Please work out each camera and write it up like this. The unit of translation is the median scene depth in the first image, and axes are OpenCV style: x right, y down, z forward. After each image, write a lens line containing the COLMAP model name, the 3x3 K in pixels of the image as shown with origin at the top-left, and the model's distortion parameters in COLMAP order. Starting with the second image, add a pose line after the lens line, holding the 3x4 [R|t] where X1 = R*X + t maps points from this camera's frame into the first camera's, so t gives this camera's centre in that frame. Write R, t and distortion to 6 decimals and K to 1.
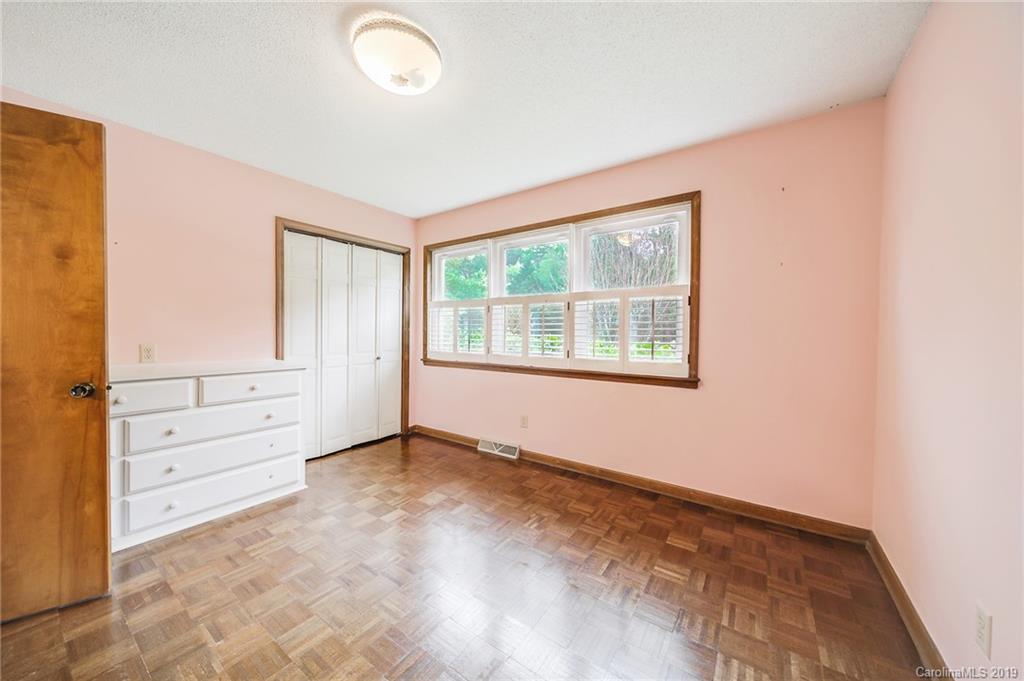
lens RADIAL K [[356.5, 0, 508.7], [0, 356.5, 335.6], [0, 0, 1]] dist [0.000810, -0.000051]
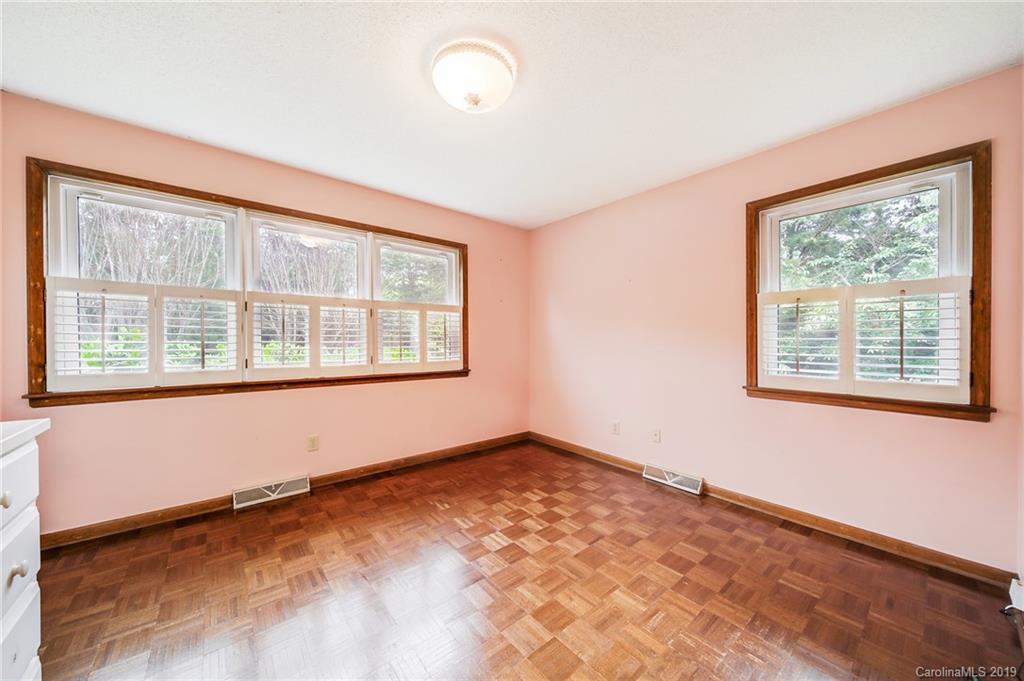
lens RADIAL K [[356.5, 0, 508.7], [0, 356.5, 335.6], [0, 0, 1]] dist [0.000810, -0.000051]
pose [[0.265047, 0.006290, 0.964215, -0.753186], [0.005878, 0.999950, -0.008139, -0.008202], [-0.964218, 0.007825, 0.264996, 0.370900]]
